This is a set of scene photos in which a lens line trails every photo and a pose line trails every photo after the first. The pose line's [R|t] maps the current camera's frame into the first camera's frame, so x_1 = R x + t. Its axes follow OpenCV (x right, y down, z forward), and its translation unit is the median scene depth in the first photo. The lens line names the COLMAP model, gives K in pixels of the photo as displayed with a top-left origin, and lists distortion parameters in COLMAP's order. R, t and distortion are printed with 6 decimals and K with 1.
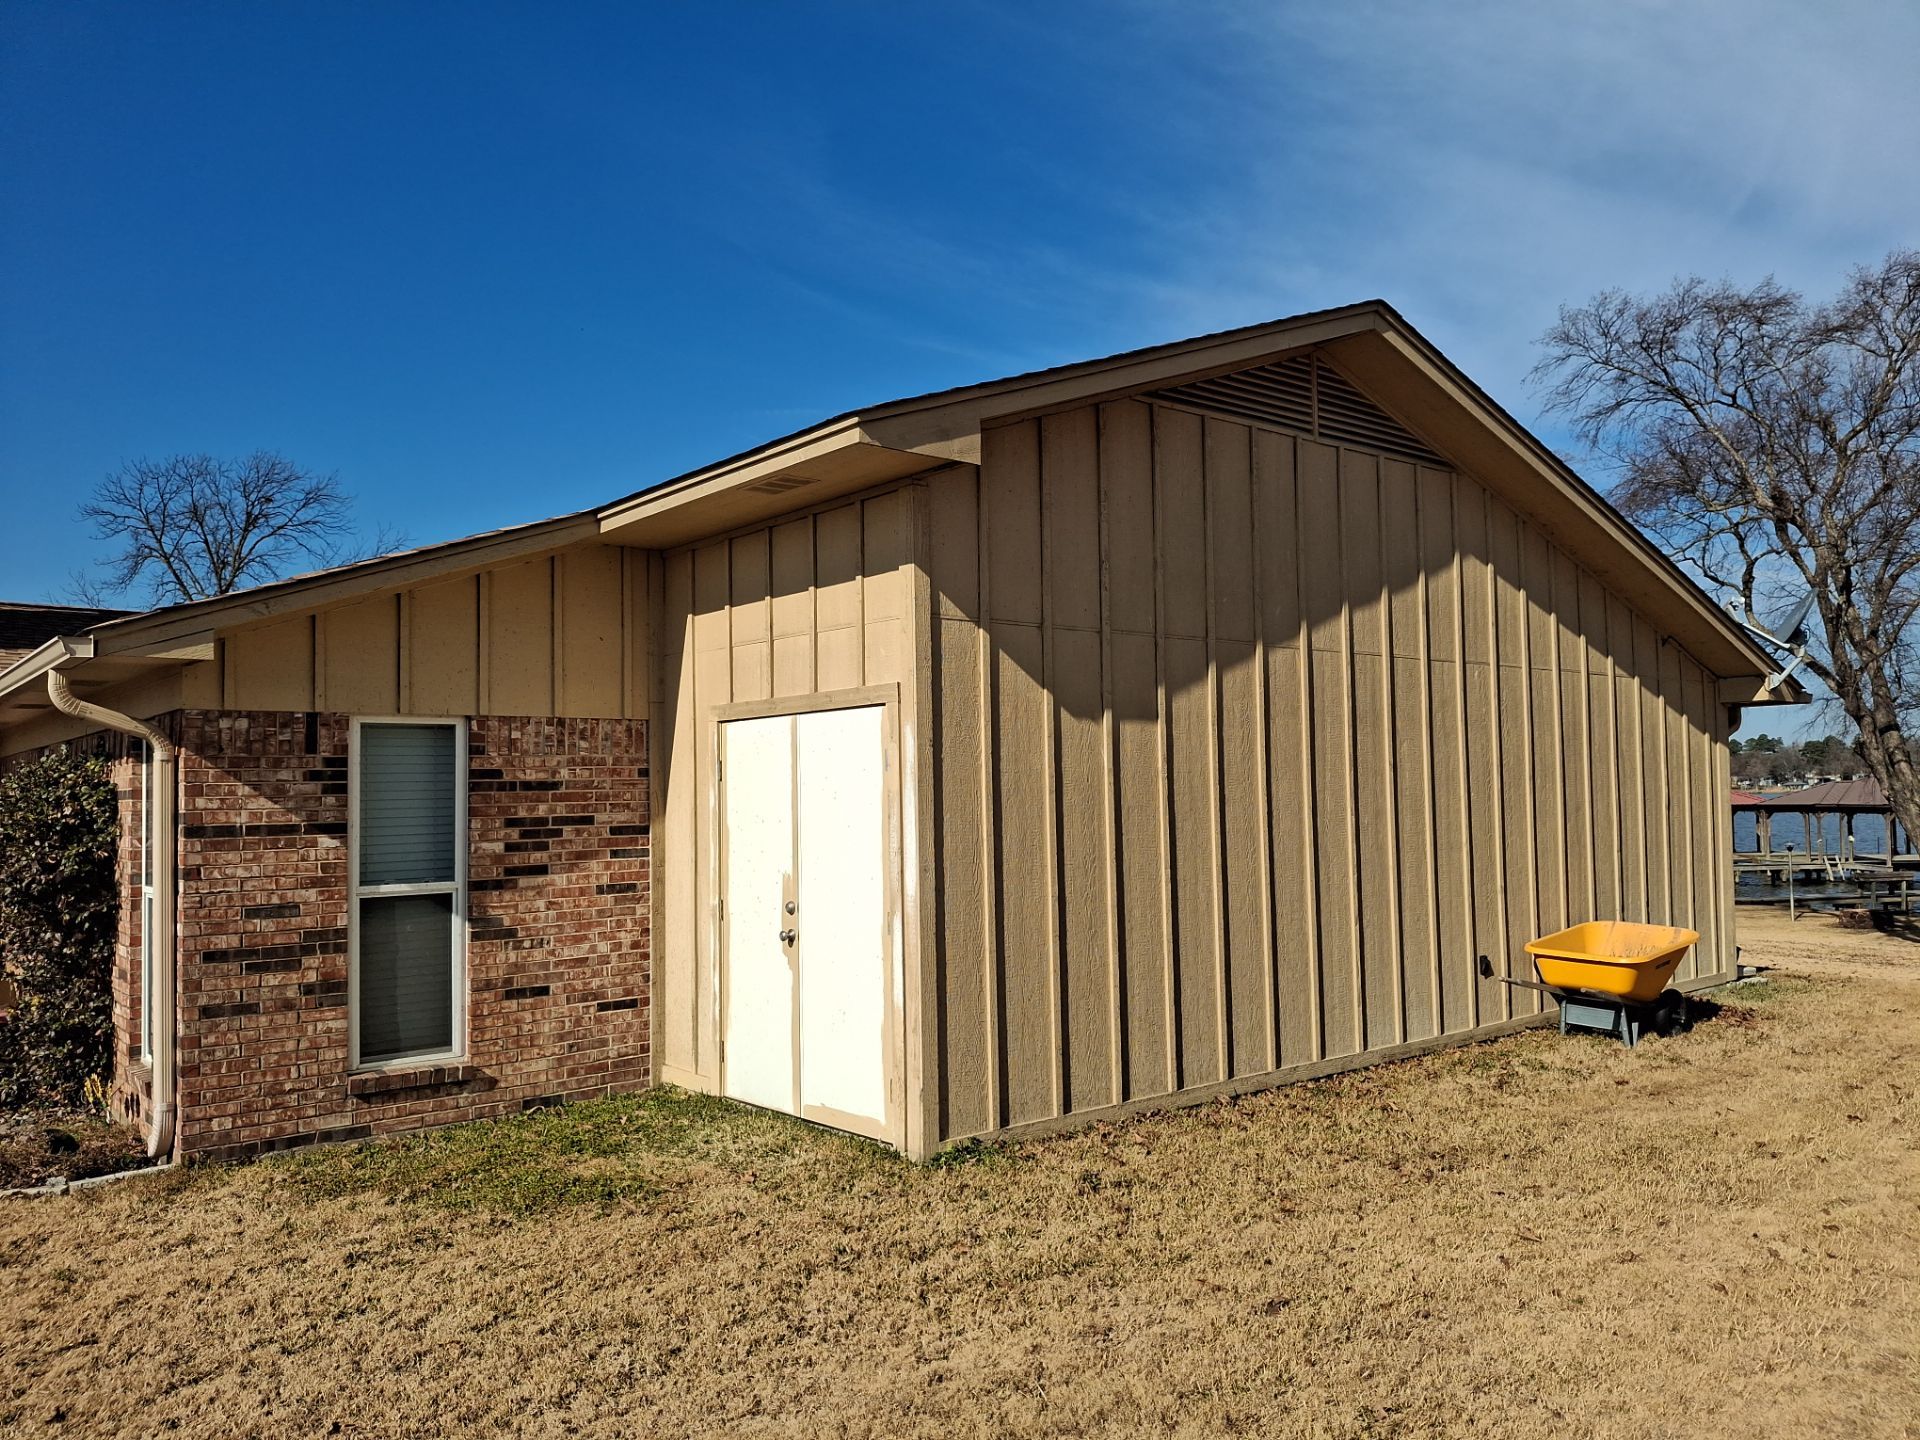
lens RADIAL K [[1441.9, 0, 957.1], [0, 1441.9, 724.7], [0, 0, 1]] dist [0.034394, -0.036563]
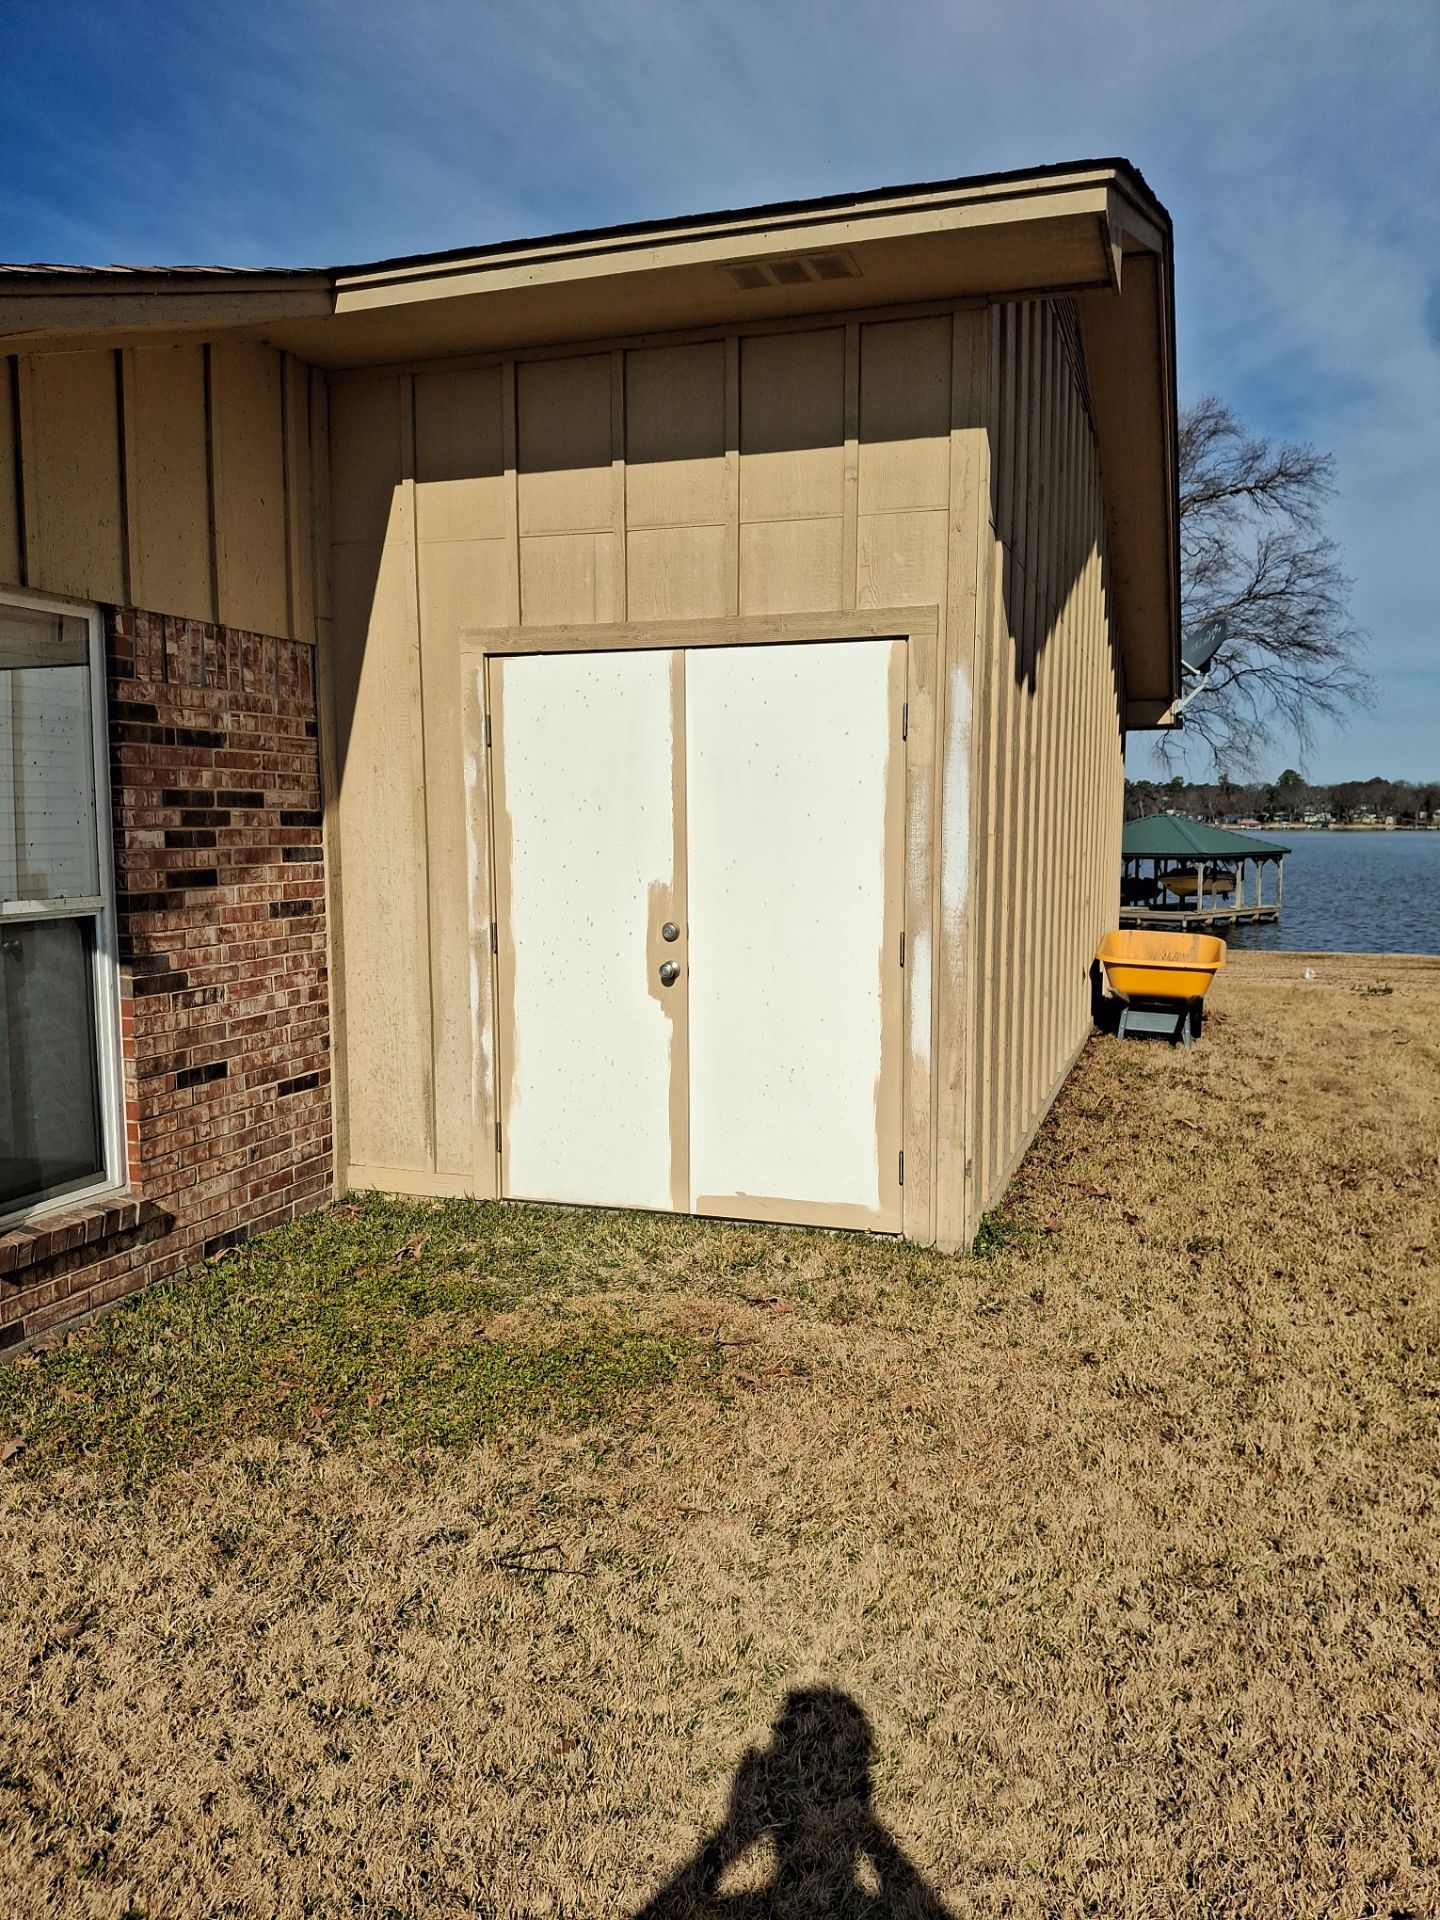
lens RADIAL K [[1441.9, 0, 773.3], [0, 1441.9, 988.9], [0, 0, 1]] dist [0.034394, -0.036563]
pose [[0.845091, -0.042002, 0.532970, -0.420308], [-0.044536, 0.987913, 0.148472, 0.045695], [-0.532764, -0.149209, 0.833006, 0.359095]]
